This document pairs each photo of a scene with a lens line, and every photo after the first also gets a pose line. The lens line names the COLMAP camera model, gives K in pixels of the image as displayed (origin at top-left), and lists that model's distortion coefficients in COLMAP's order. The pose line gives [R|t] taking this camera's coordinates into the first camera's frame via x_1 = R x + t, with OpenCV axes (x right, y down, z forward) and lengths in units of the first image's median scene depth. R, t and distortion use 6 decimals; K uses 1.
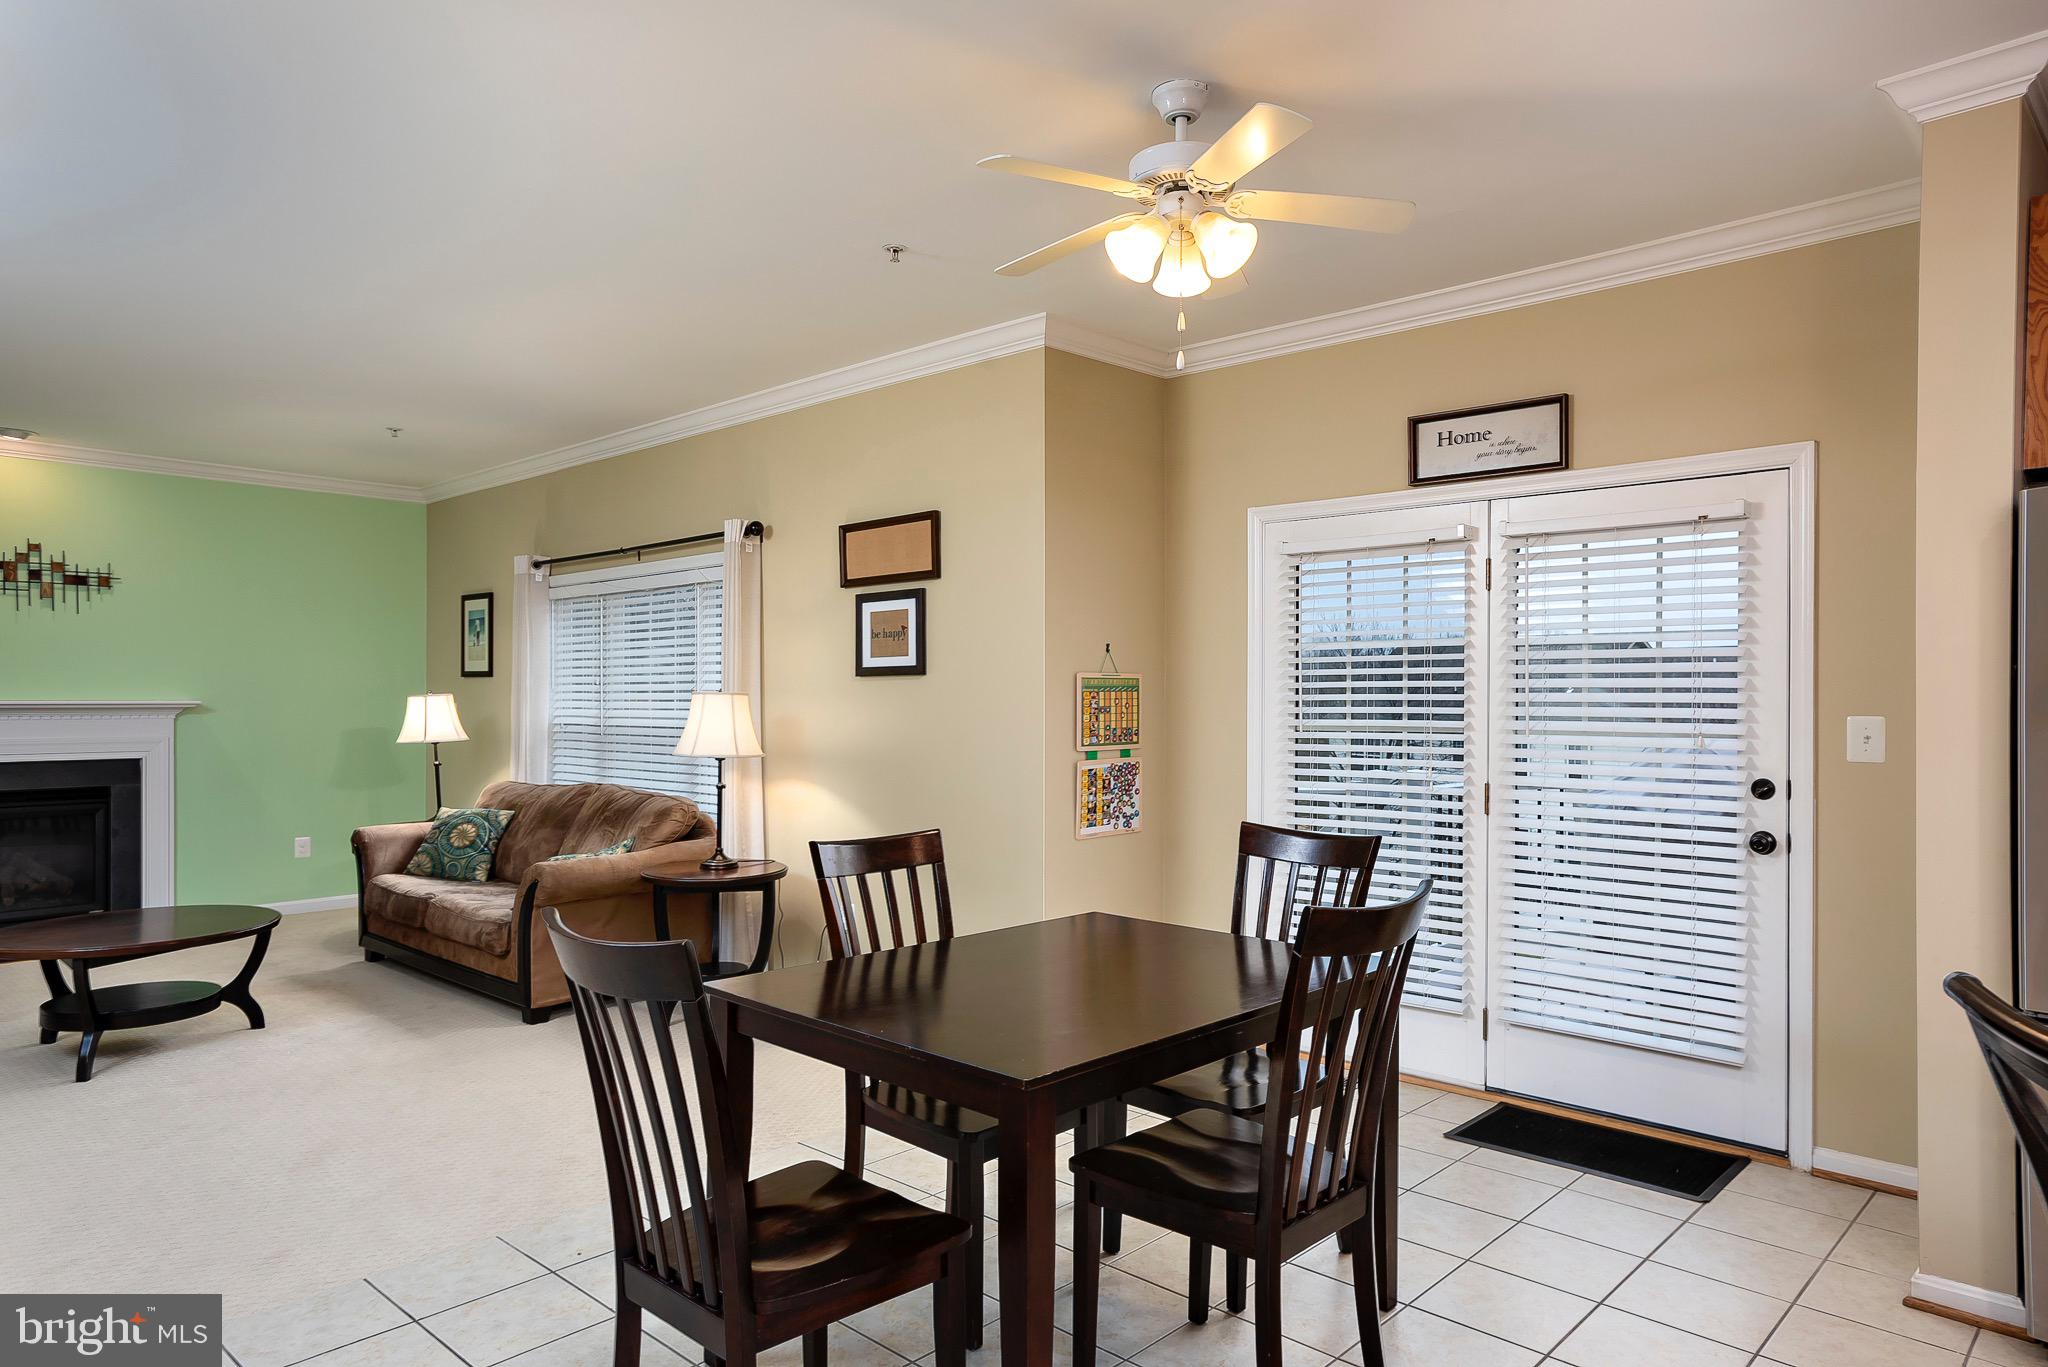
lens RADIAL K [[1290.0, 0, 1049.5], [0, 1290.0, 697.7], [0, 0, 1]] dist [-0.037124, 0.053025]
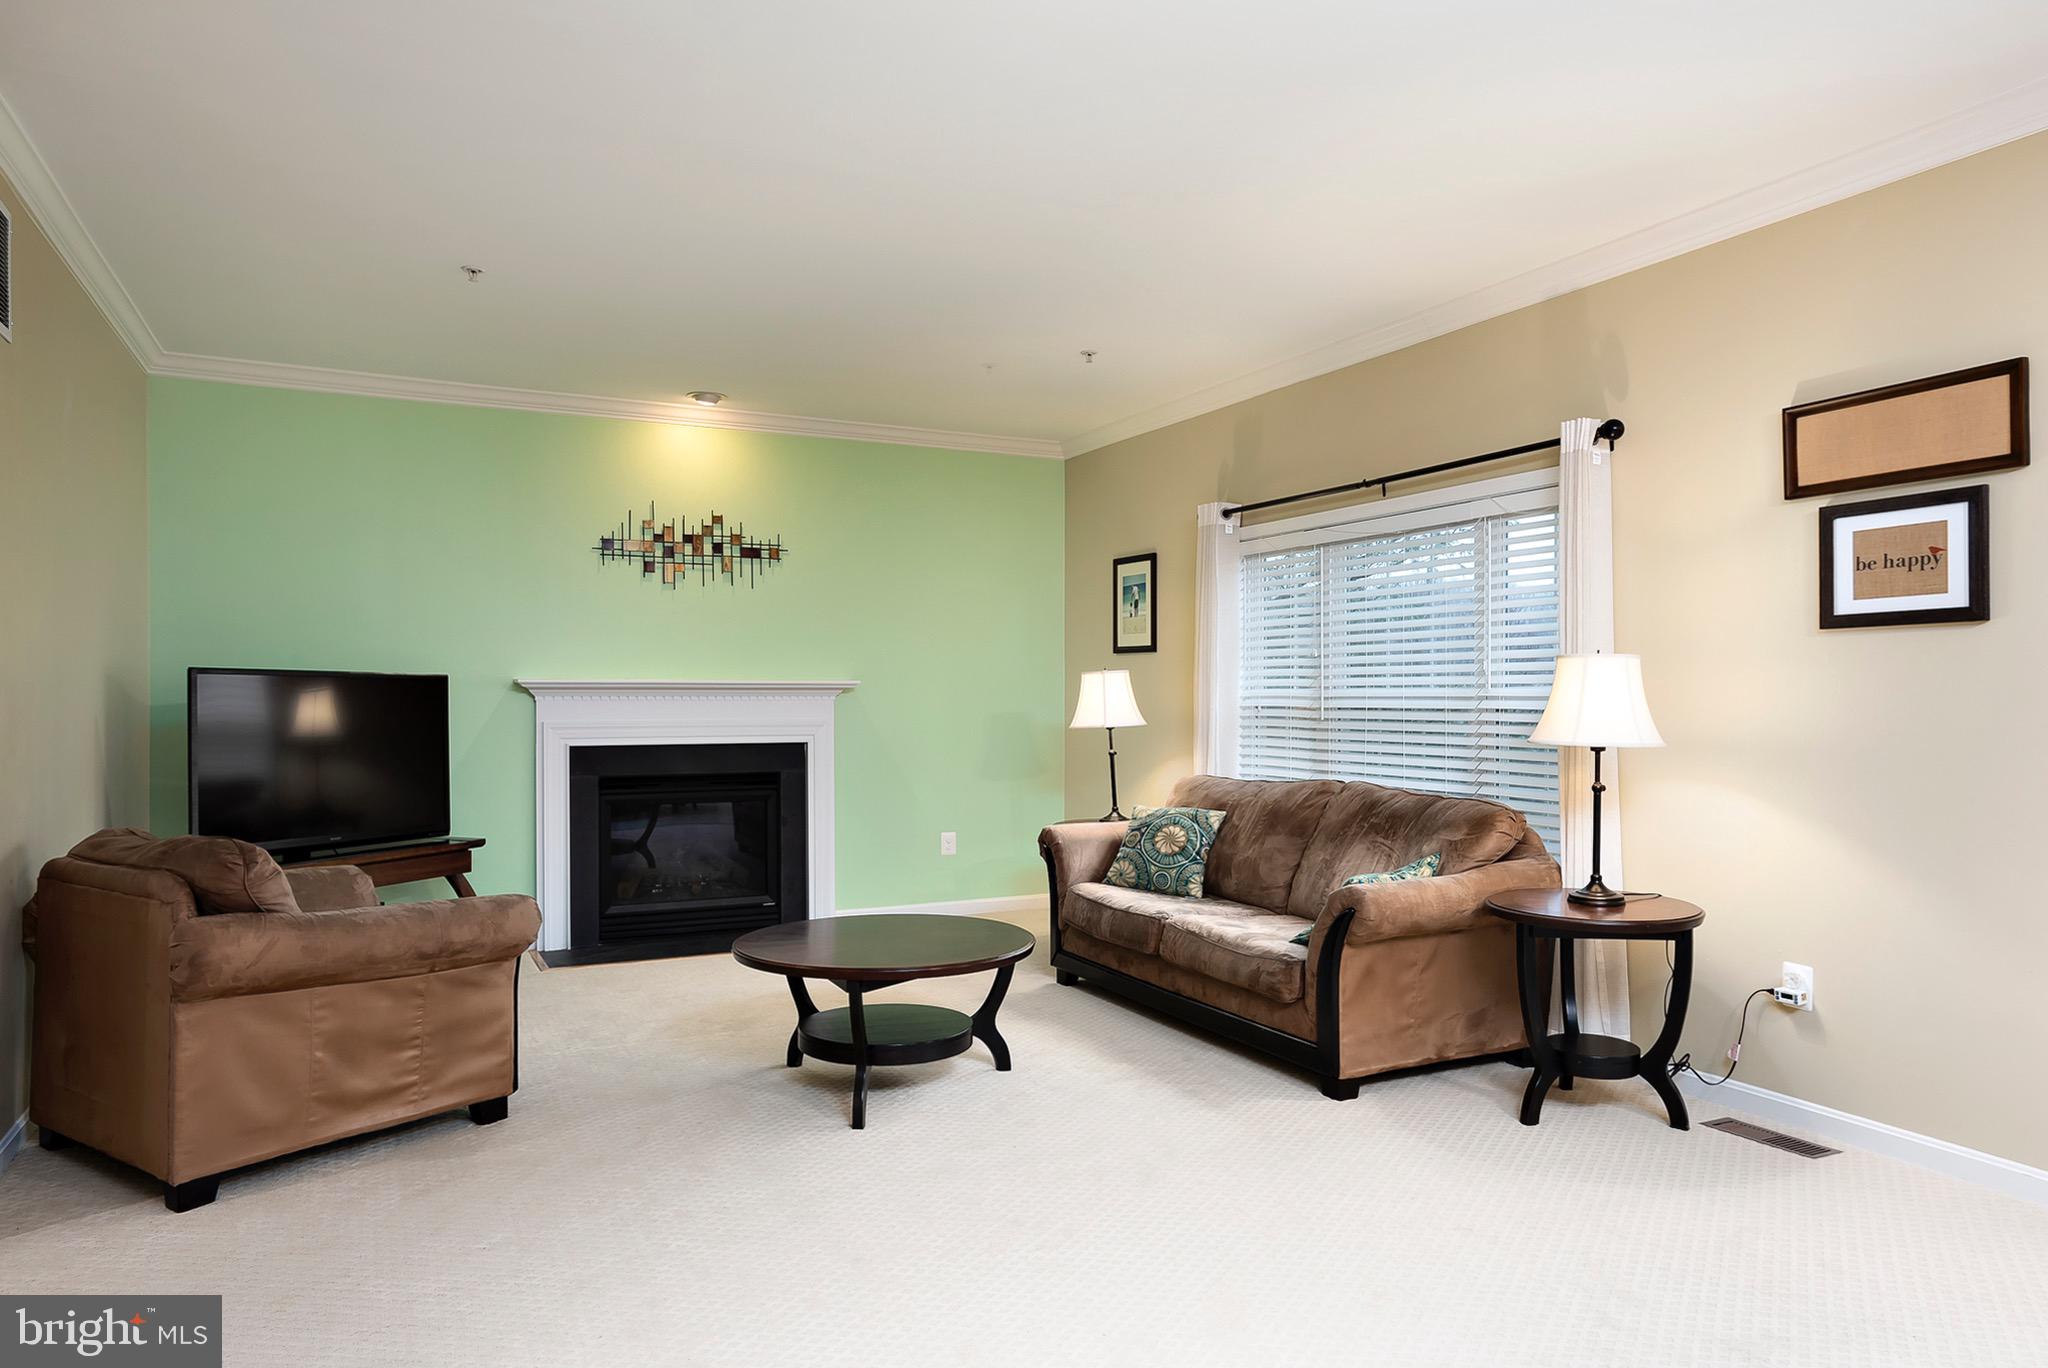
lens RADIAL K [[1369.3, 0, 1024.0], [0, 1369.3, 684.0], [0, 0, 1]] dist [0.020119, 0.002860]
pose [[0.930445, -0.002442, -0.366423, -0.223952], [-0.000053, 0.999977, -0.006797, 0.013679], [0.366431, 0.006343, 0.930424, 0.149629]]
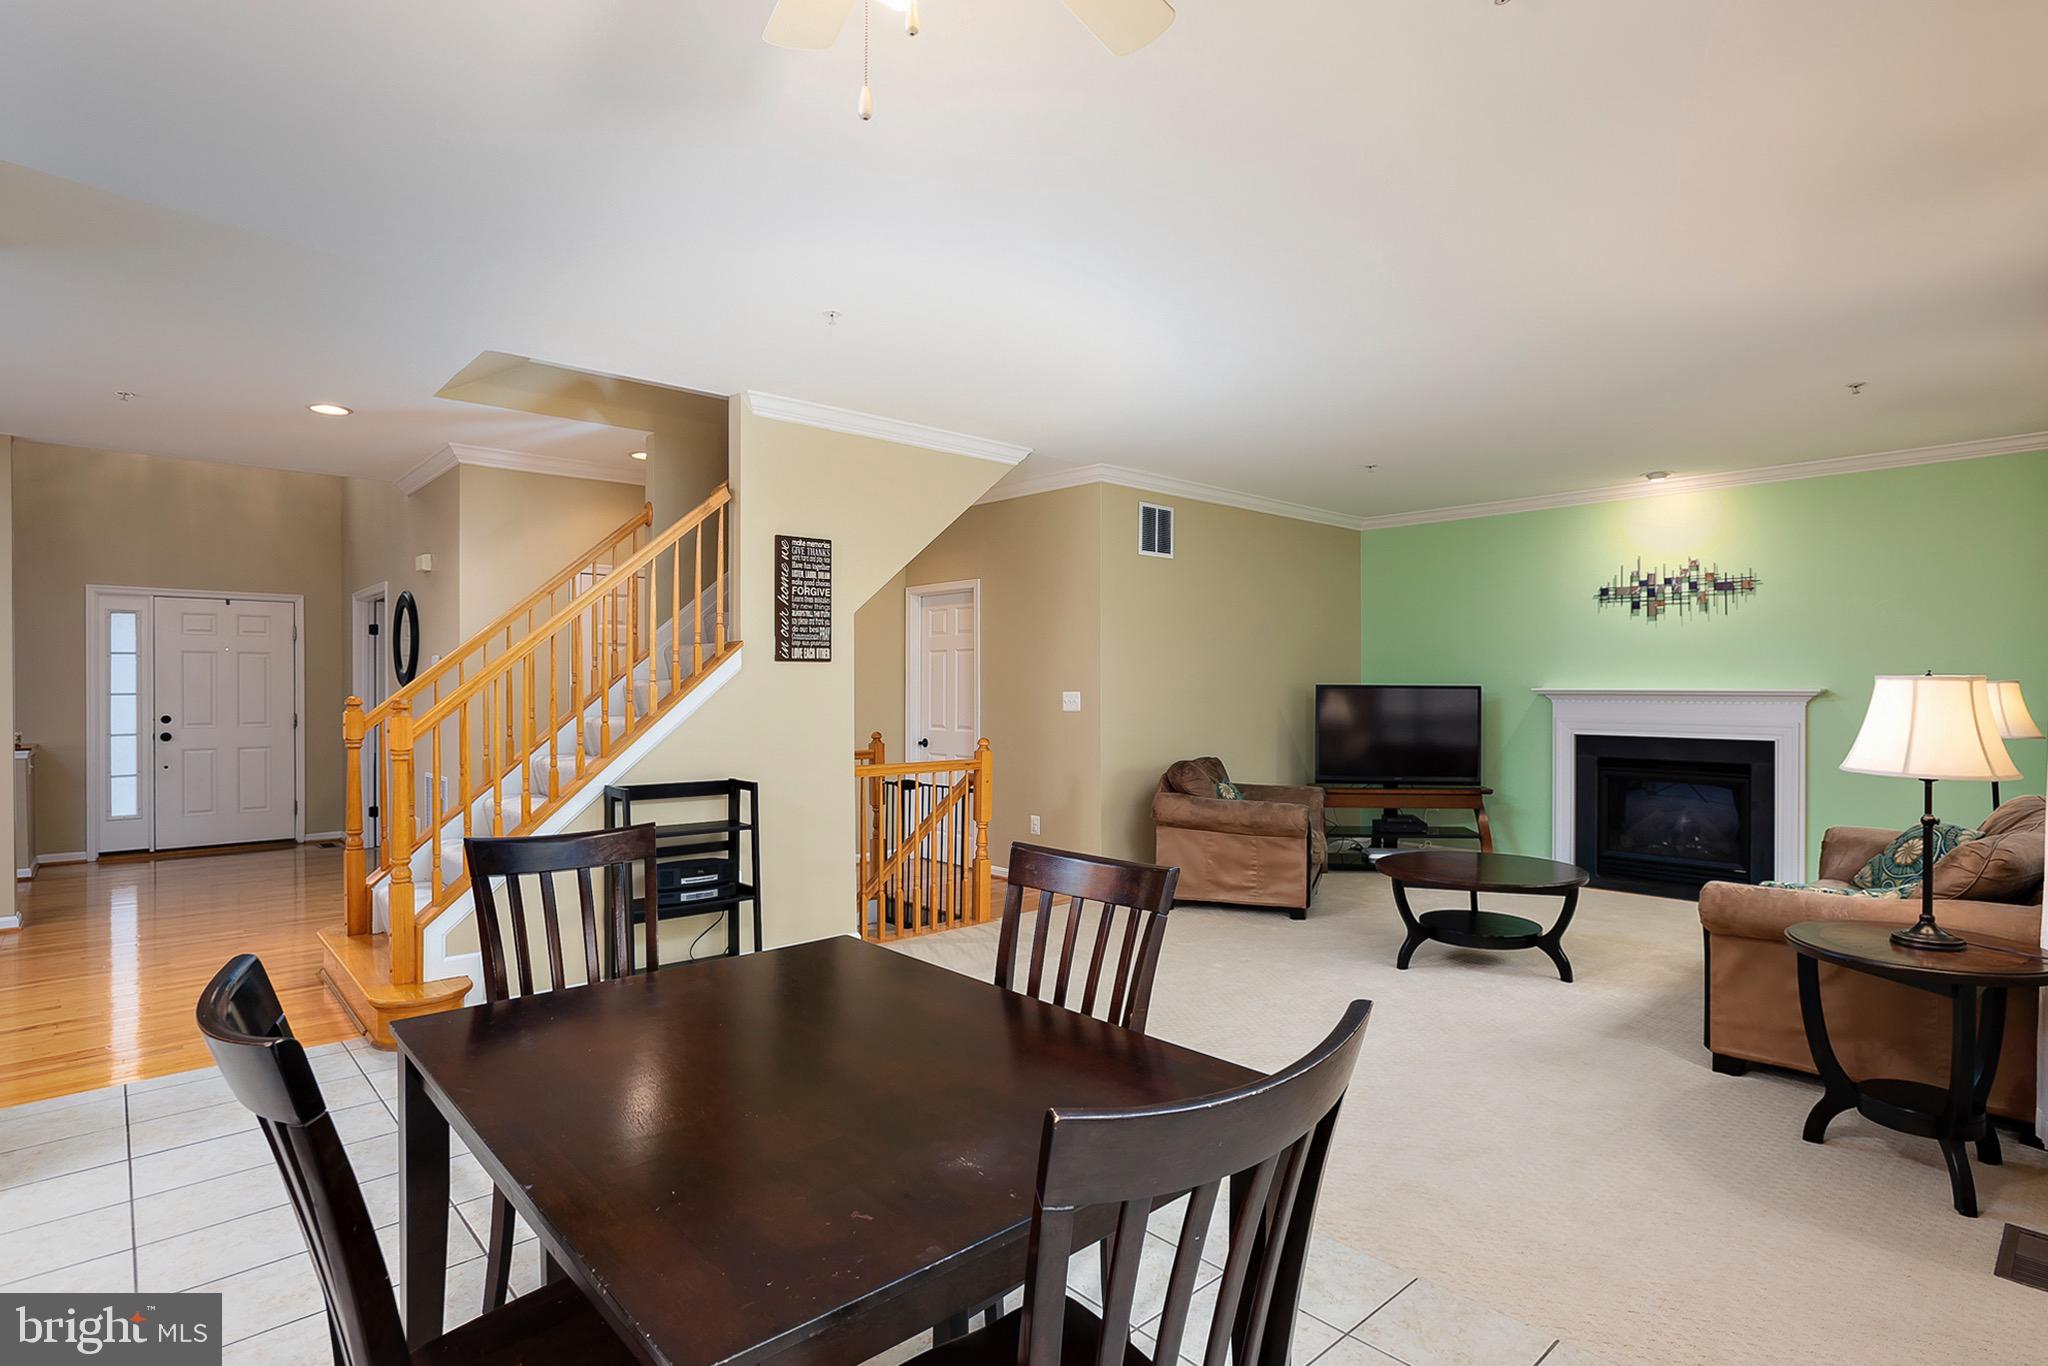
lens RADIAL K [[994.4, 0, 1024.0], [0, 994.4, 683.0], [0, 0, 1]] dist [-0.003204, -0.000036]
pose [[-0.076893, -0.002274, -0.997037, 0.230265], [-0.002416, 0.999995, -0.002095, 0.000716], [0.997036, 0.002248, -0.076898, 0.478136]]
